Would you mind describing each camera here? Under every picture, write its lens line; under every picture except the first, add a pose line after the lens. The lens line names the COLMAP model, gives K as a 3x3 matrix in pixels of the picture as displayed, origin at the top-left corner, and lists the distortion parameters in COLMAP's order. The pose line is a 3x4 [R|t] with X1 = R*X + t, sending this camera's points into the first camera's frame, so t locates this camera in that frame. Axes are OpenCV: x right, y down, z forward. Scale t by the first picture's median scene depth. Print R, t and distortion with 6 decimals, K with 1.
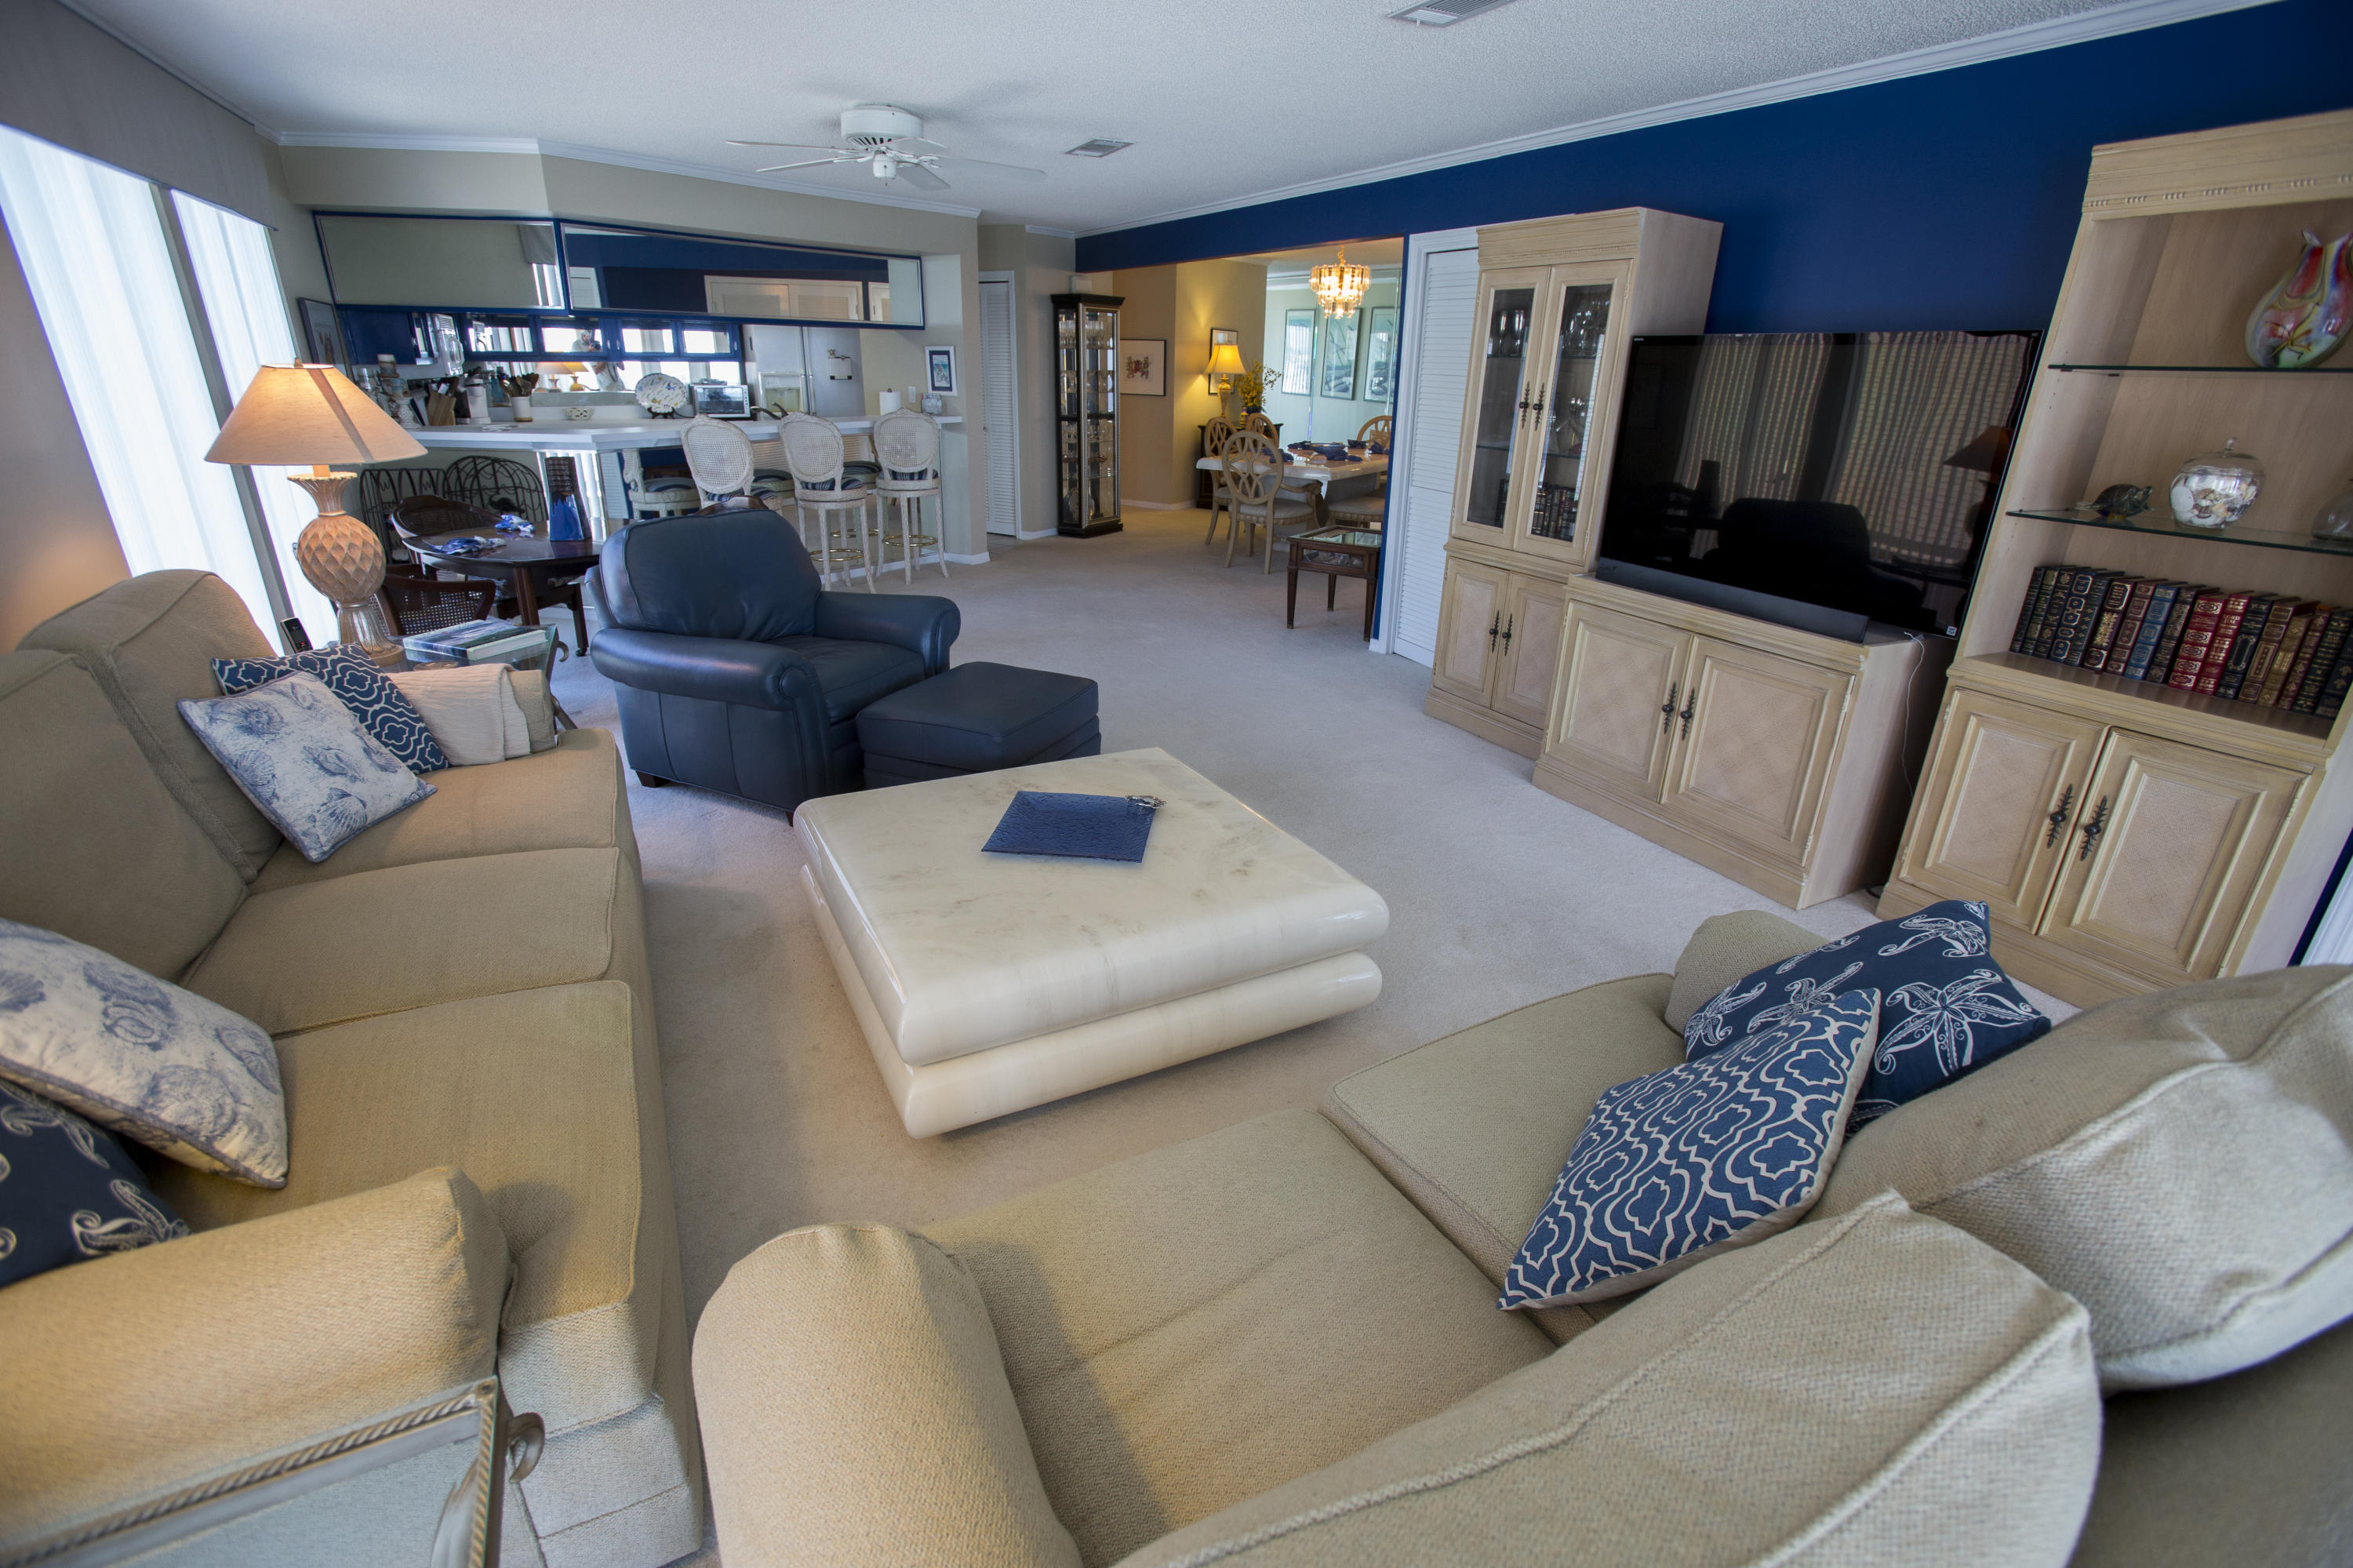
lens RADIAL K [[1054.8, 0, 1173.2], [0, 1054.8, 774.9], [0, 0, 1]] dist [-0.074002, 0.036359]
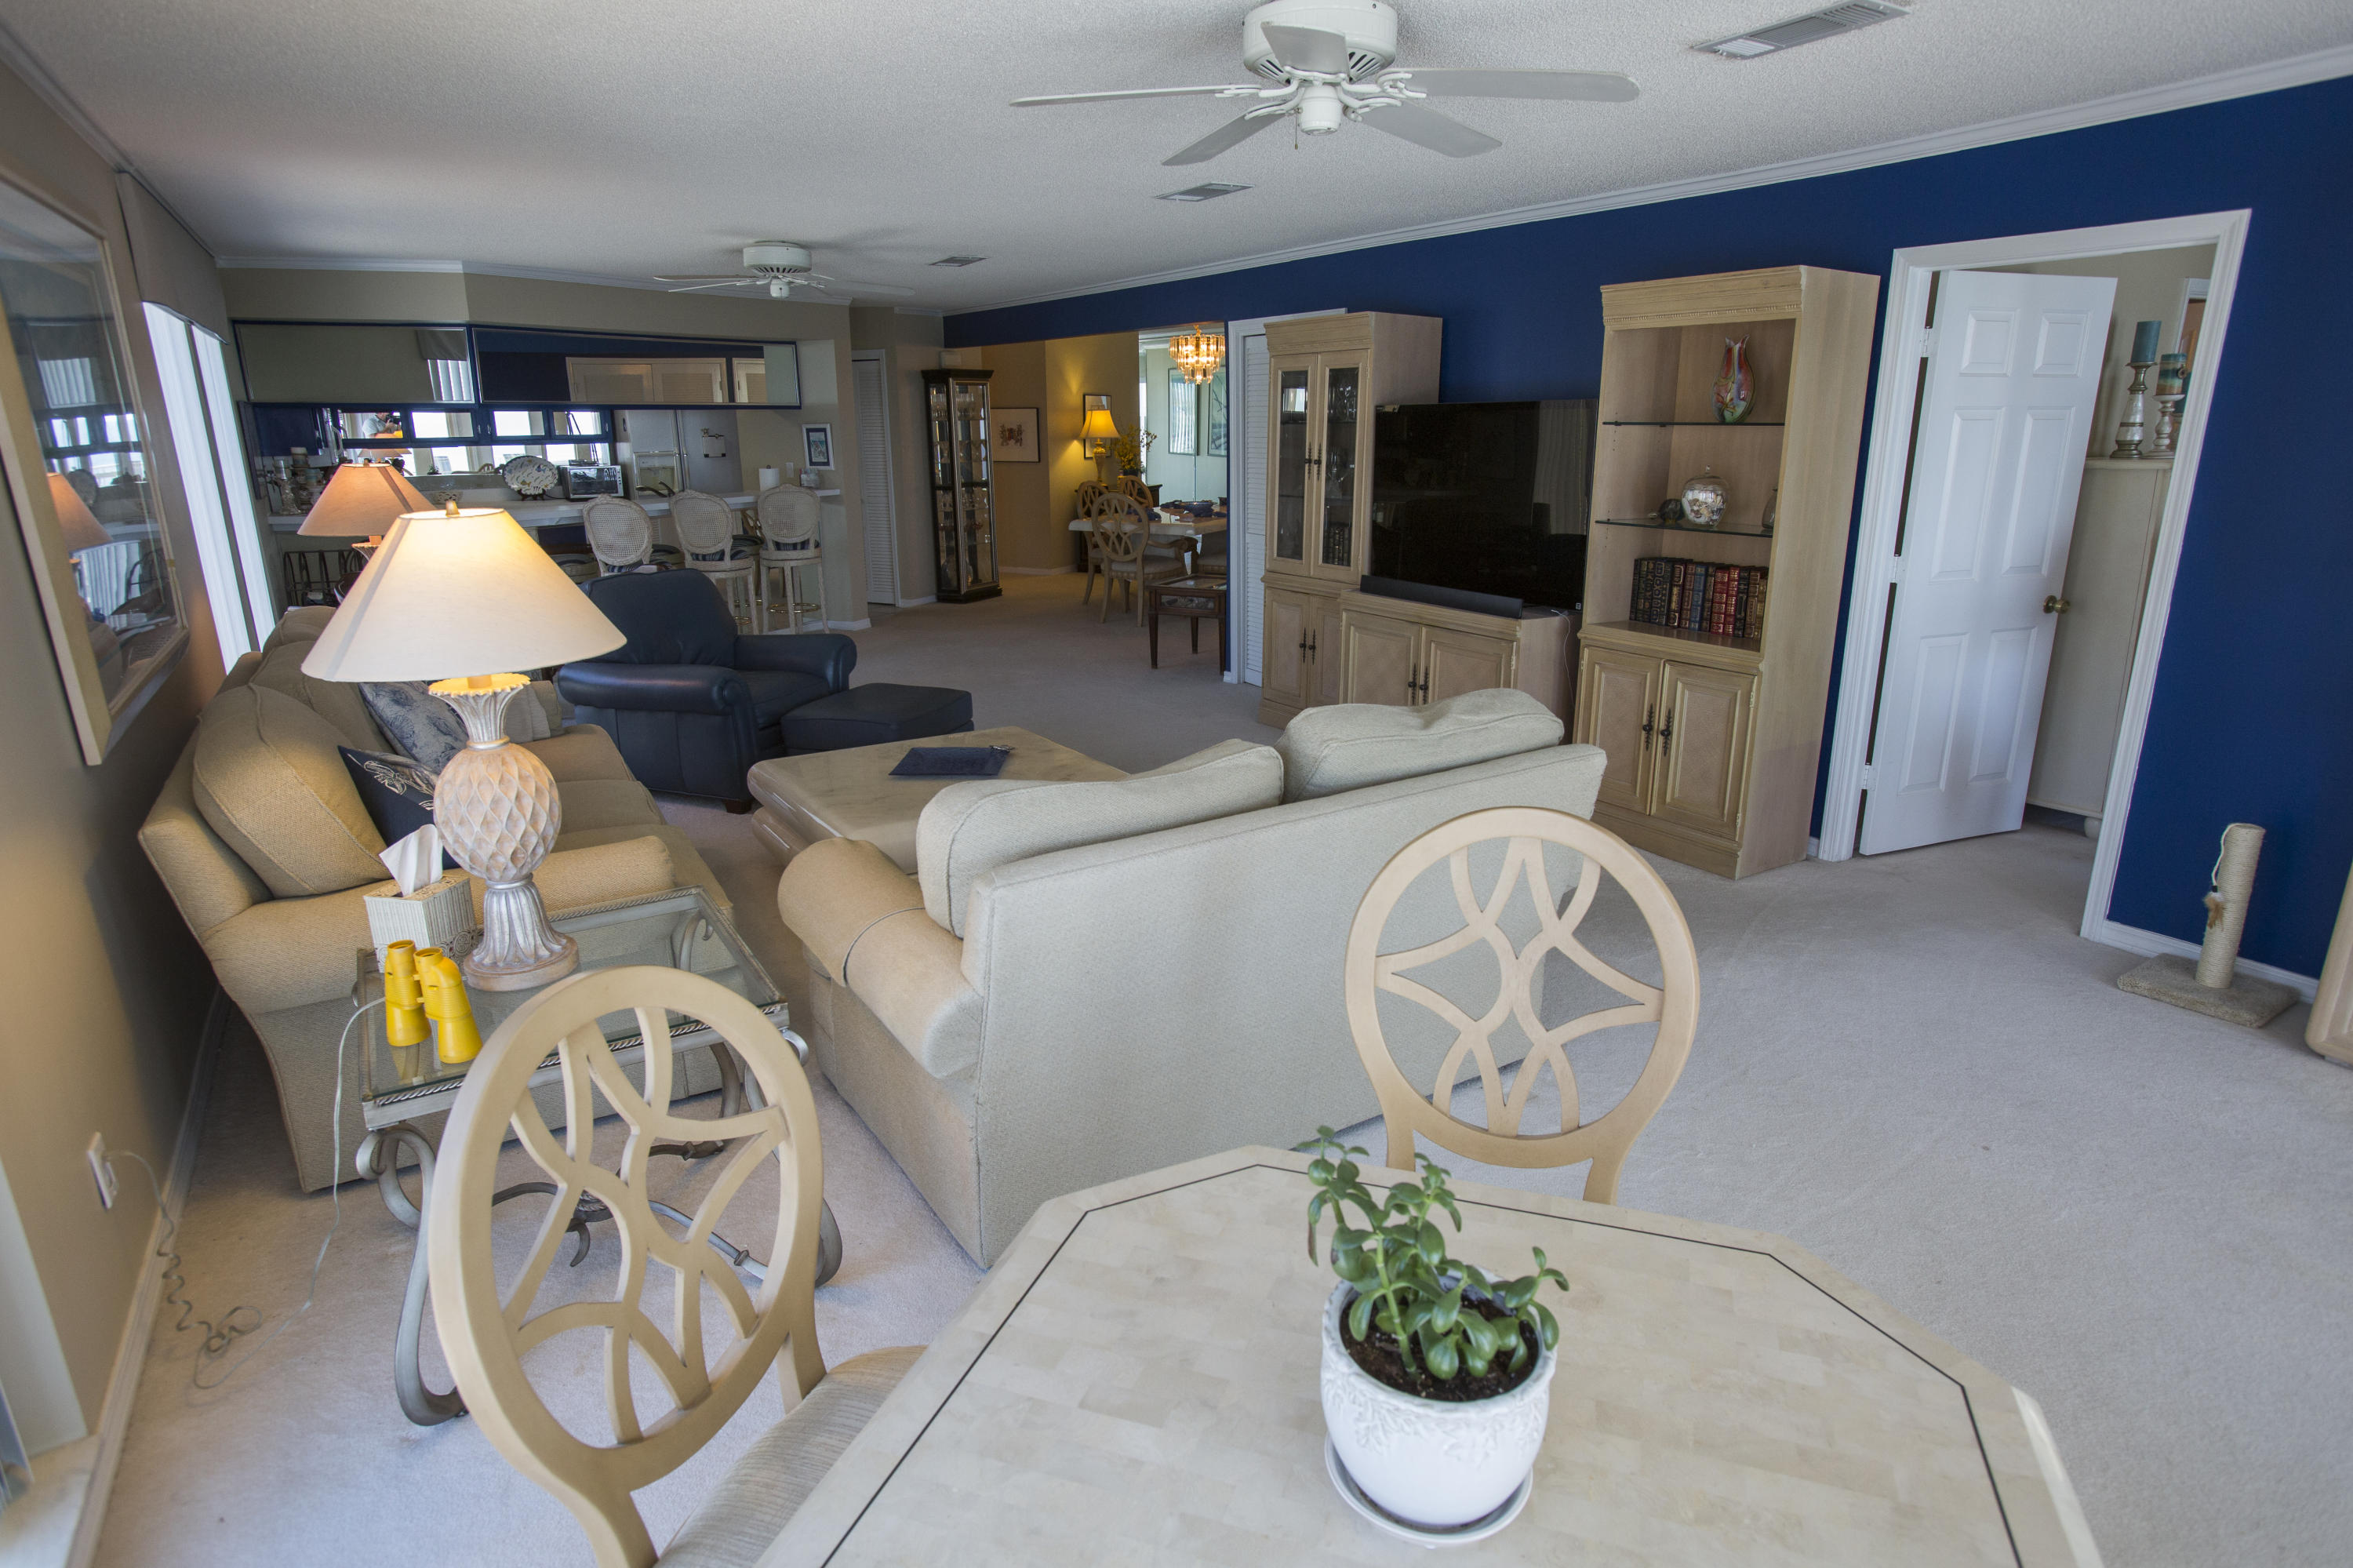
lens RADIAL K [[1295.5, 0, 1159.4], [0, 1295.5, 783.4], [0, 0, 1]] dist [-0.057045, 0.049585]
pose [[0.997271, -0.048839, 0.055361, 0.030705], [0.054105, 0.993715, -0.097998, 0.093179], [-0.050227, 0.100726, 0.993646, -0.268356]]
